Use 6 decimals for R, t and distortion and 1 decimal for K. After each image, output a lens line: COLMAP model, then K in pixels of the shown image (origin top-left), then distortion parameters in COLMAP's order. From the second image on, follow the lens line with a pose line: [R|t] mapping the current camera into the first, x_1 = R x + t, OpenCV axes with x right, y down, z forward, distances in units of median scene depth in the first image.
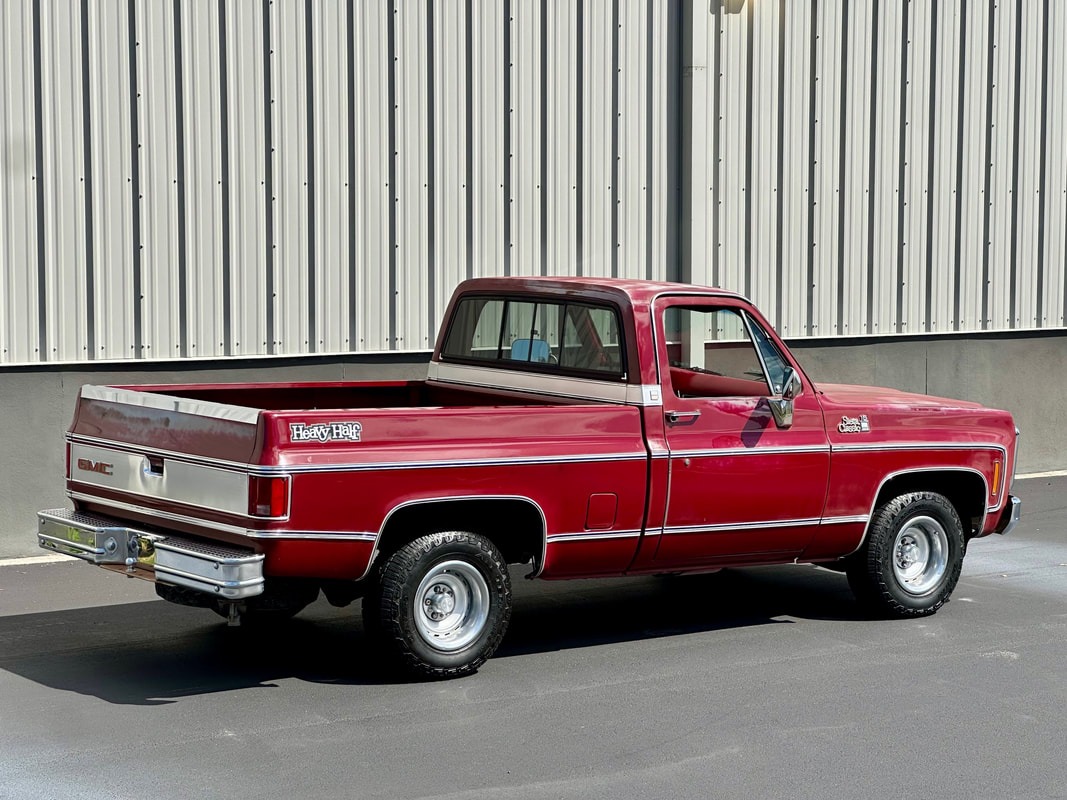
lens RADIAL K [[2423.3, 0, 533.5], [0, 2423.3, 400.0], [0, 0, 1]] dist [-0.297959, 7.620571]
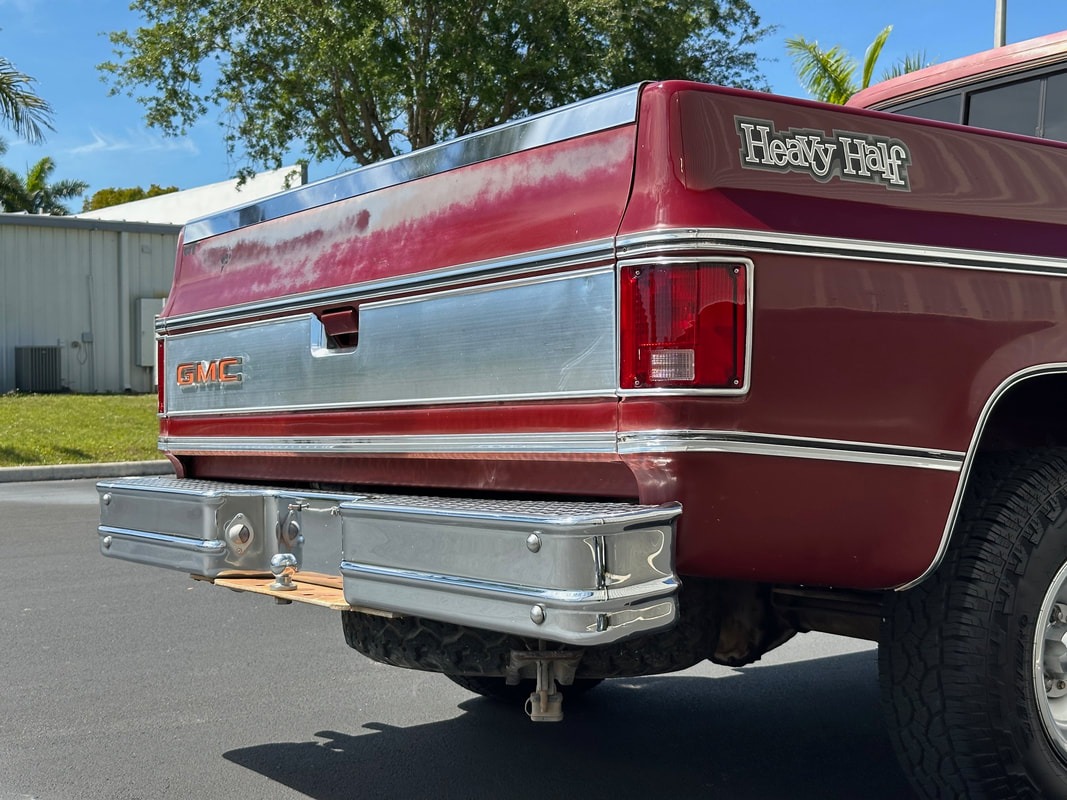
lens RADIAL K [[1503.9, 0, 533.5], [0, 1503.9, 400.0], [0, 0, 1]] dist [0.156126, 0.024182]
pose [[0.999231, -0.031756, -0.022992, -0.103448], [0.029651, 0.995789, -0.086750, 0.054980], [0.025650, 0.086002, 0.995965, 0.656114]]
